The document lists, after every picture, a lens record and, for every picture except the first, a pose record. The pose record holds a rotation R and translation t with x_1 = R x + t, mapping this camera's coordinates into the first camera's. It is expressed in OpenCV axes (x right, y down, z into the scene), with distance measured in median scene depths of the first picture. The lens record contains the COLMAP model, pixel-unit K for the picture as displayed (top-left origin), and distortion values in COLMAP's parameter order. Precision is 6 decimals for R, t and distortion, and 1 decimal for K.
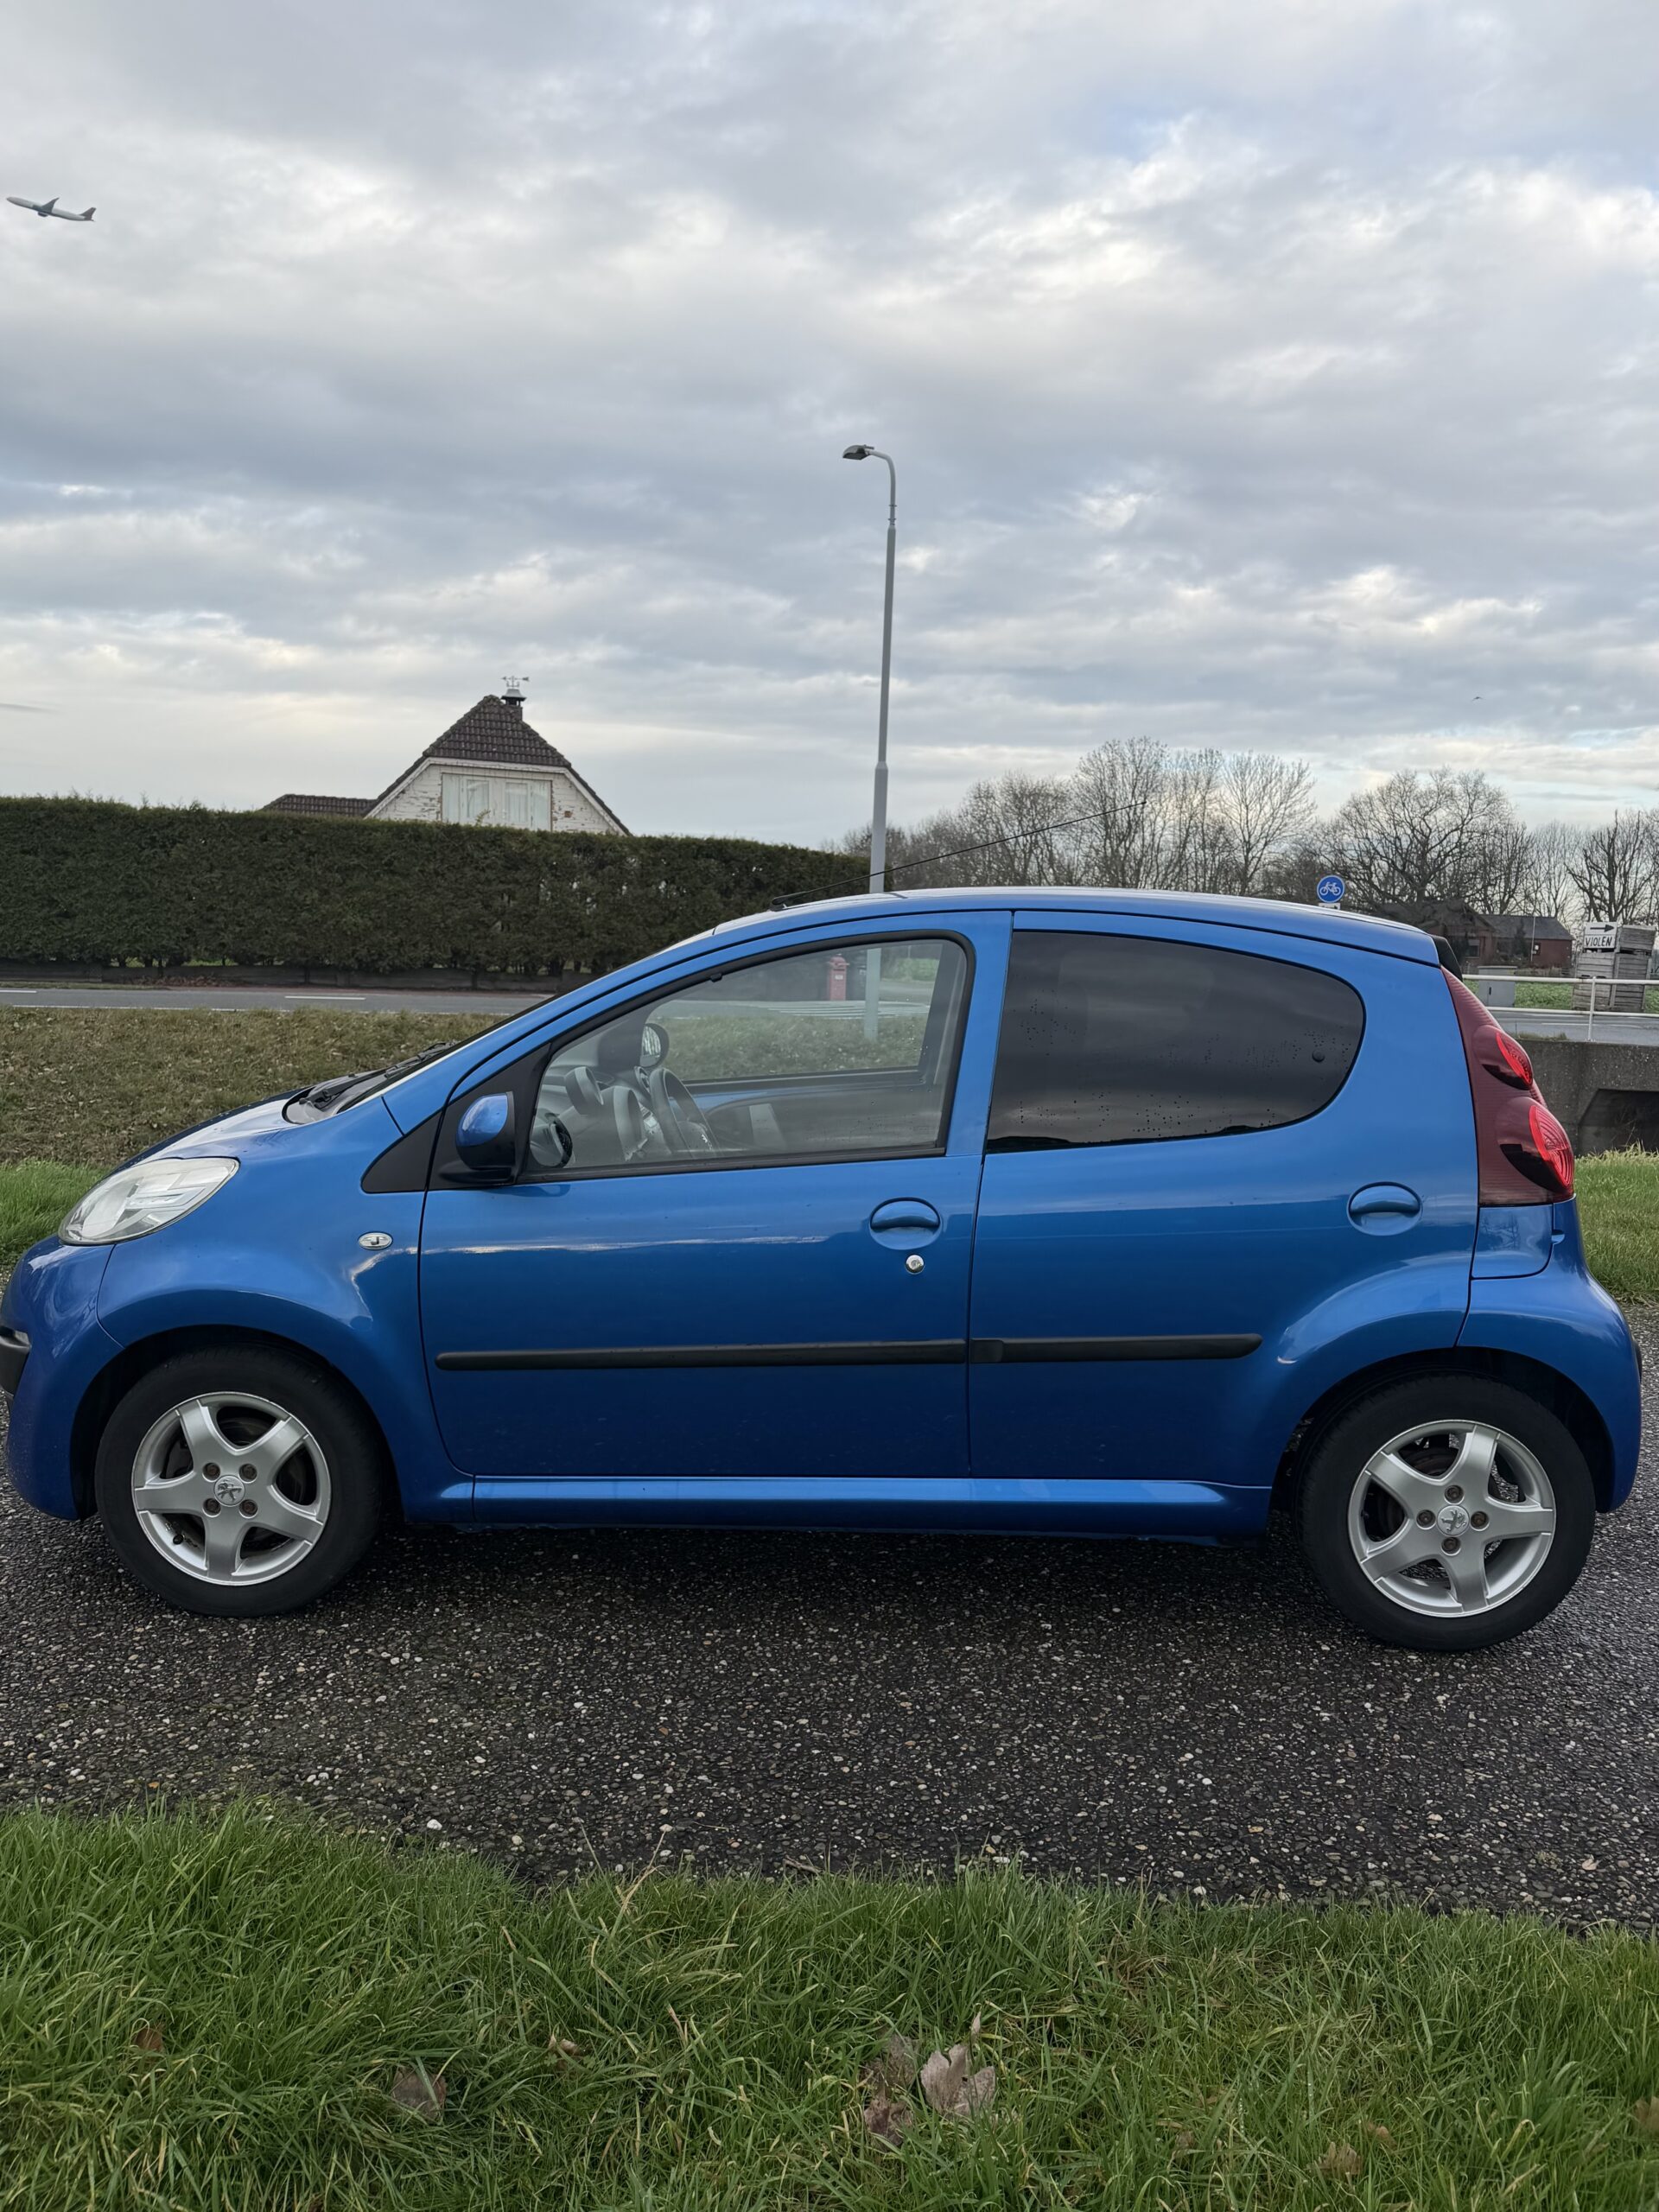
lens RADIAL K [[1552.4, 0, 829.5], [0, 1552.4, 1106.0], [0, 0, 1]] dist [0.003065, 0.002903]
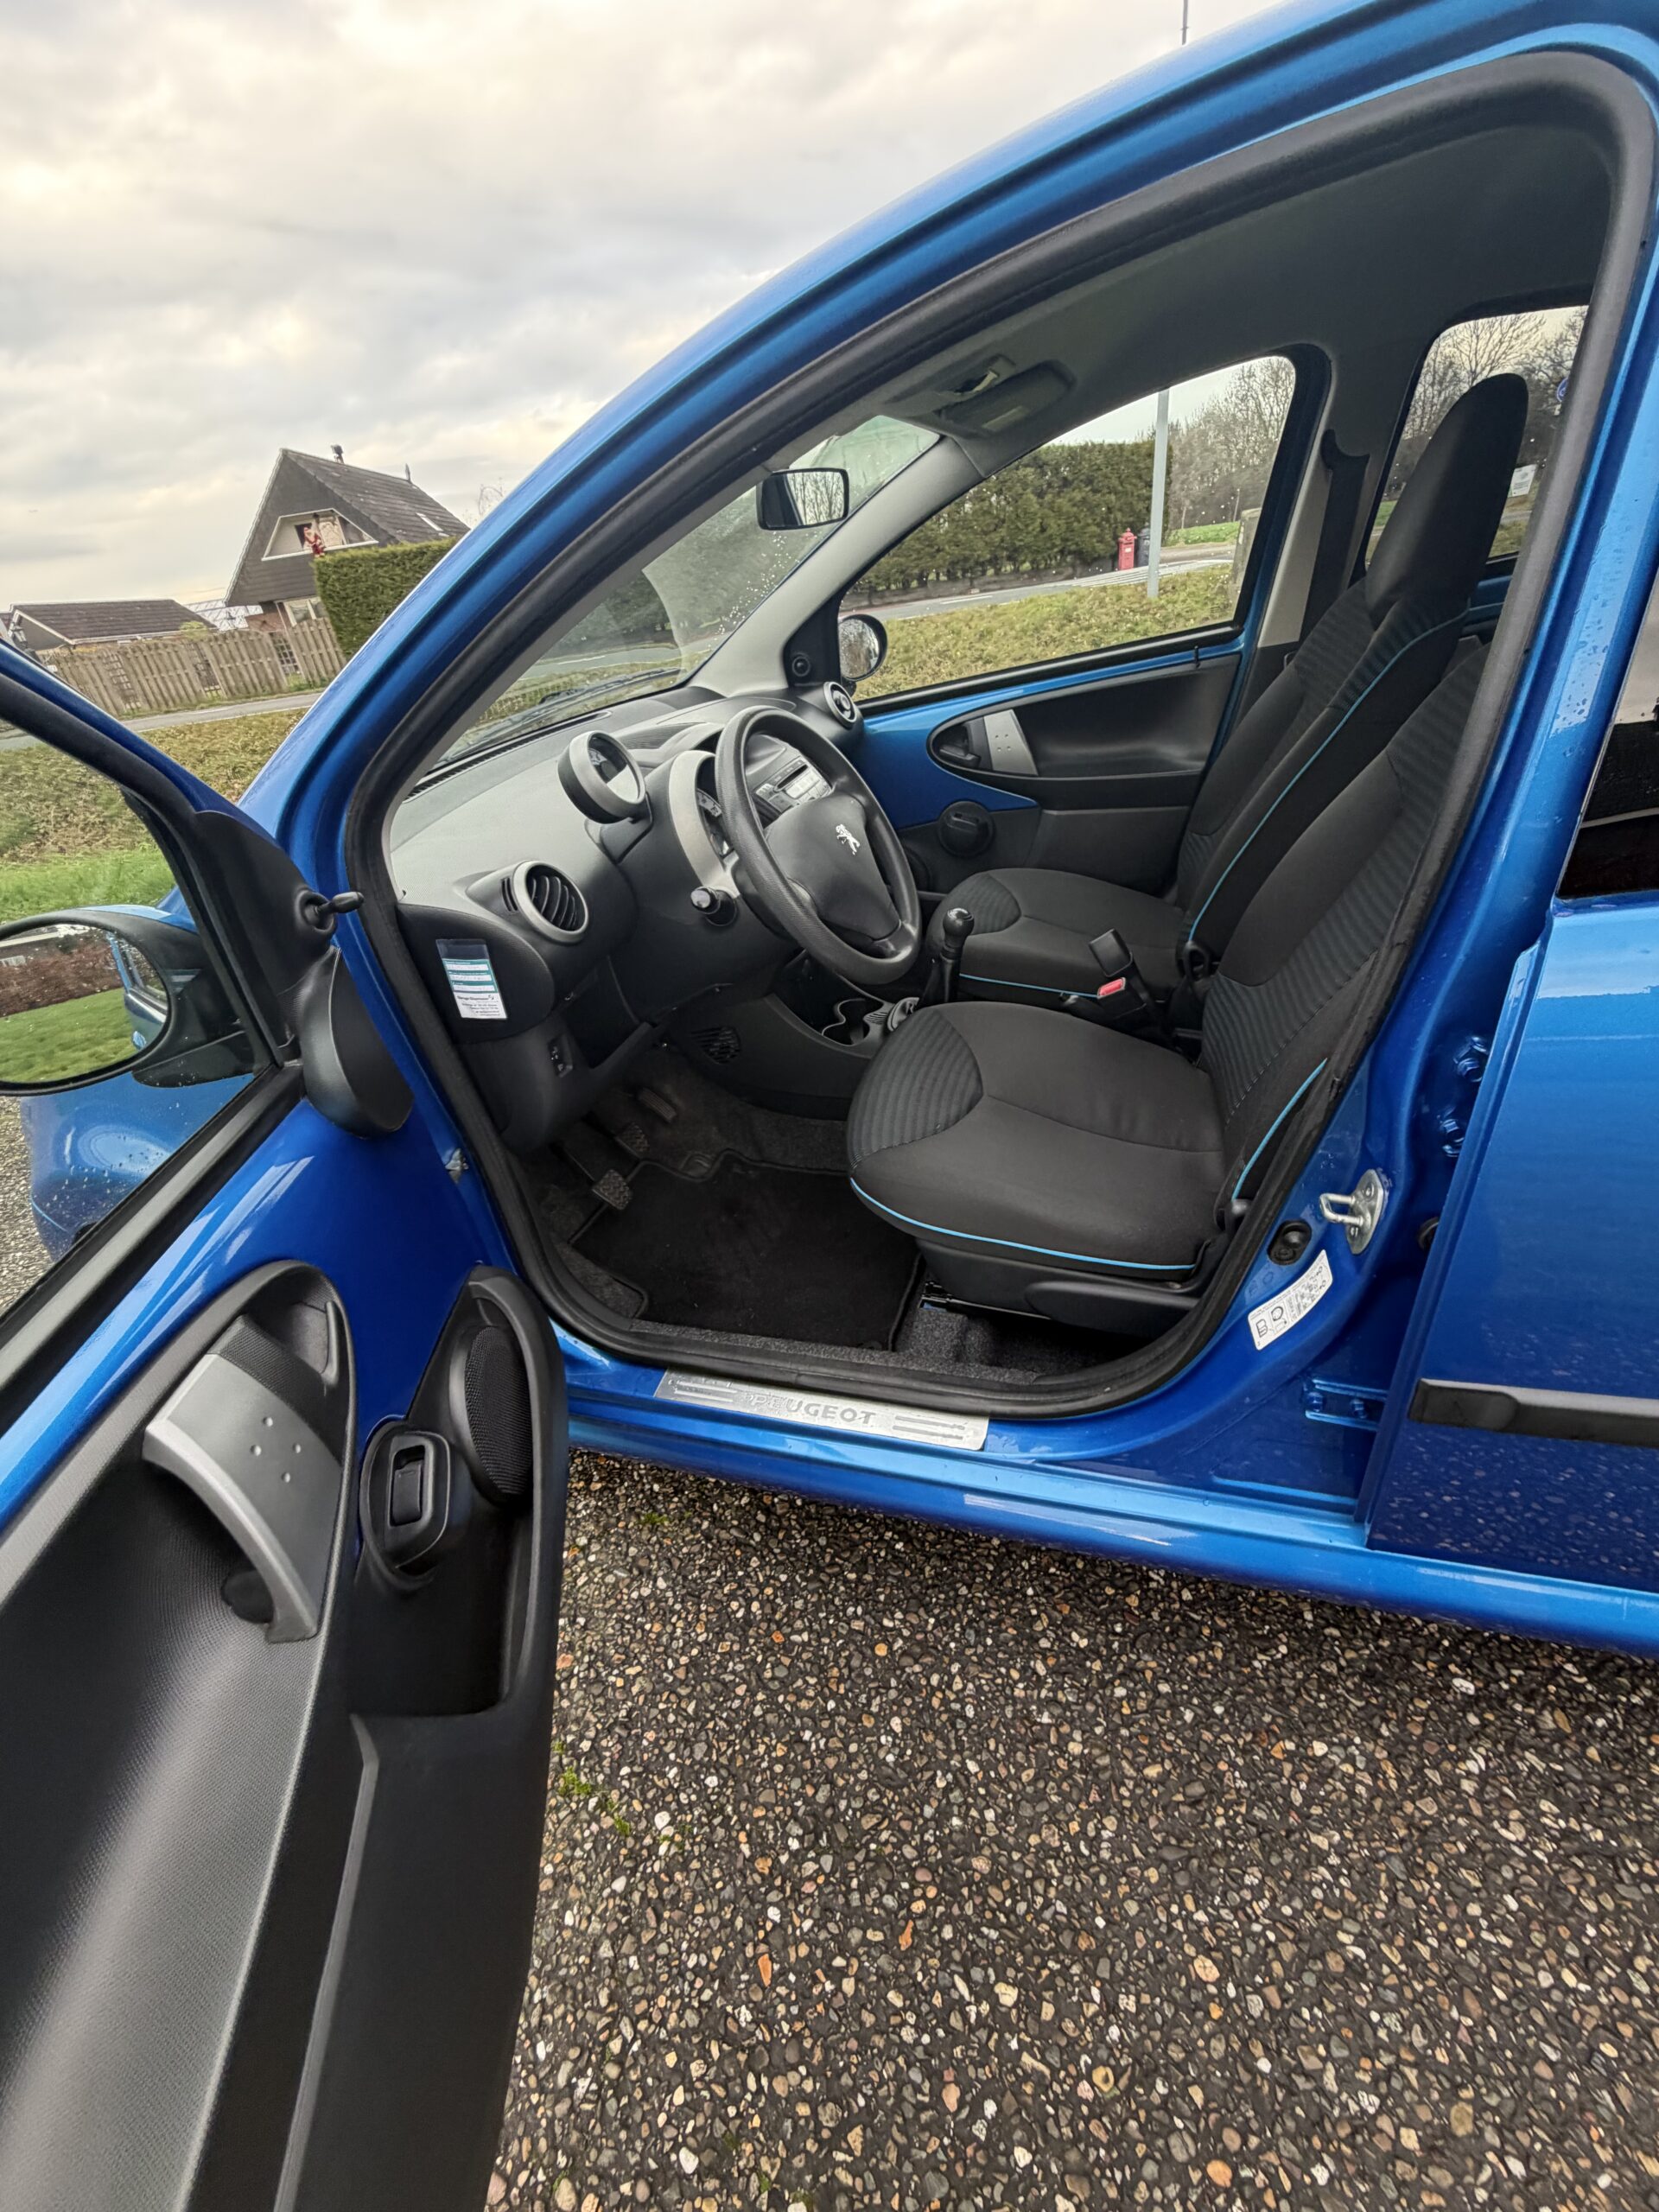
lens RADIAL K [[873.2, 0, 827.9], [0, 873.2, 1092.9], [0, 0, 1]] dist [-0.000672, -0.000096]
pose [[0.948852, 0.007758, -0.315625, 0.002465], [0.129268, 0.902515, 0.410799, -0.004332], [0.288043, -0.430588, 0.855351, 0.116516]]
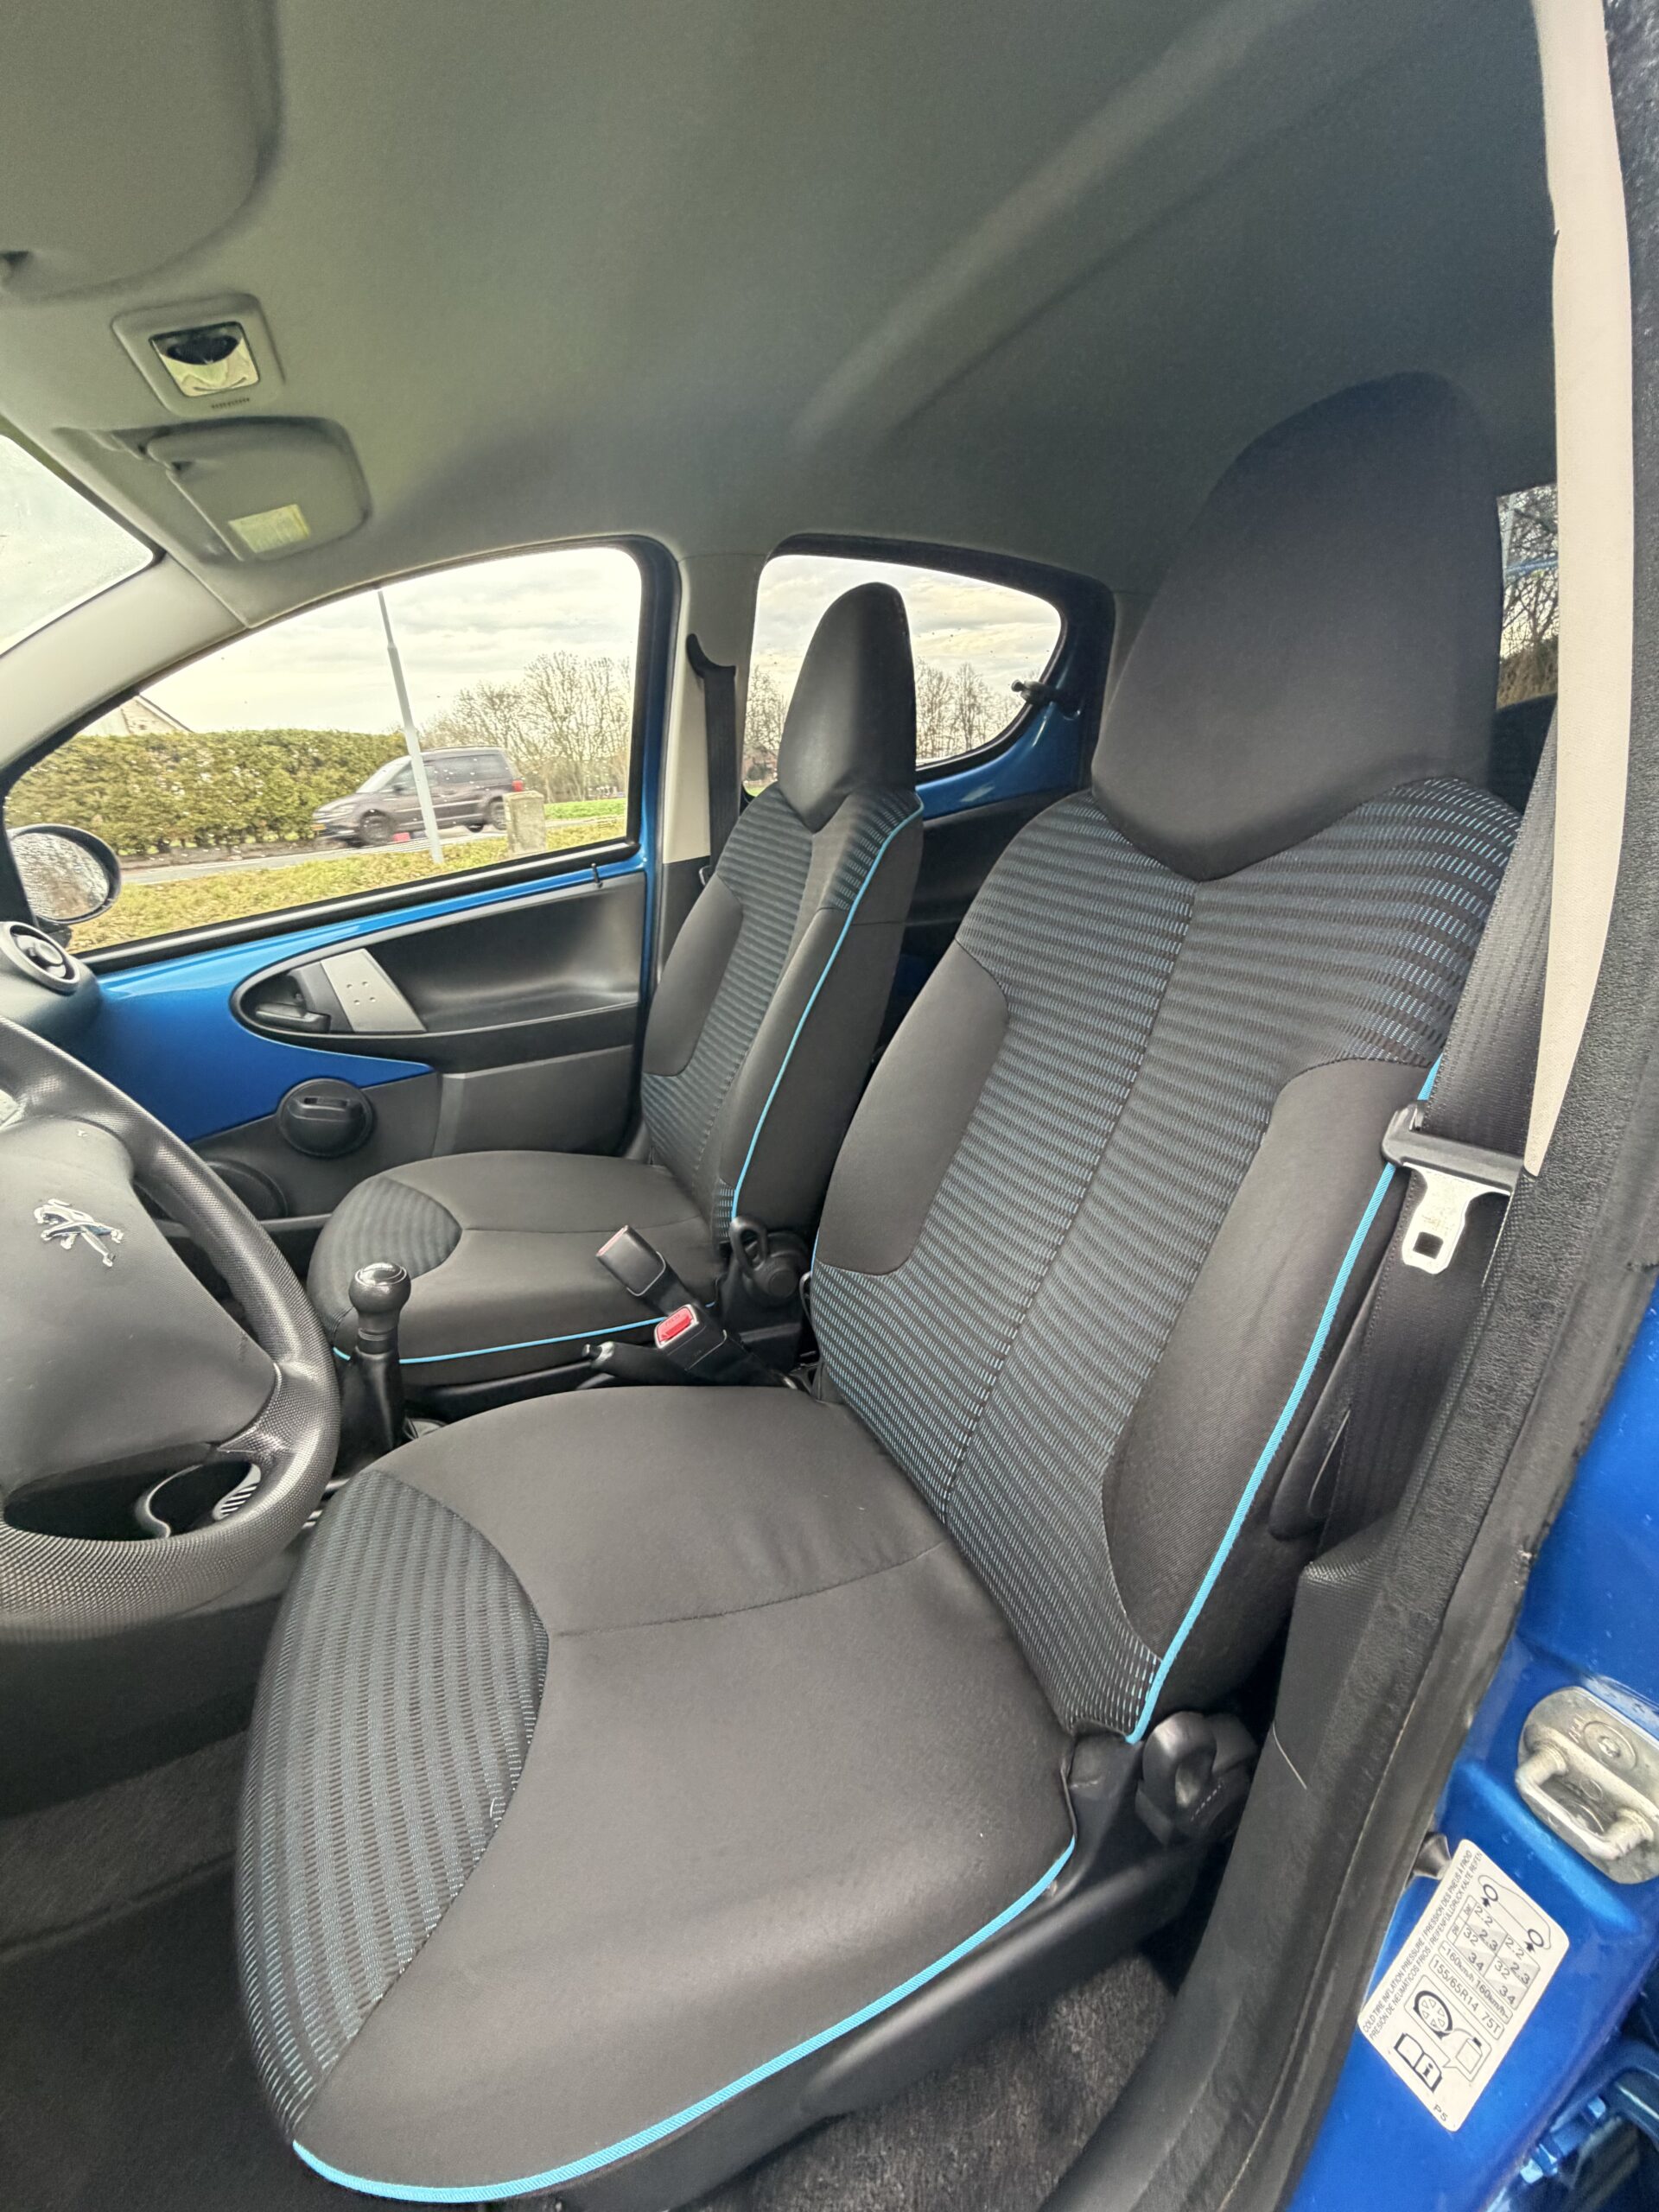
lens RADIAL K [[873.2, 0, 827.9], [0, 873.2, 1092.9], [0, 0, 1]] dist [-0.000672, -0.000096]
pose [[0.894752, -0.245112, 0.373281, -0.004069], [0.150842, 0.952658, 0.263988, -0.002319], [-0.420315, -0.179897, 0.889366, 0.142556]]
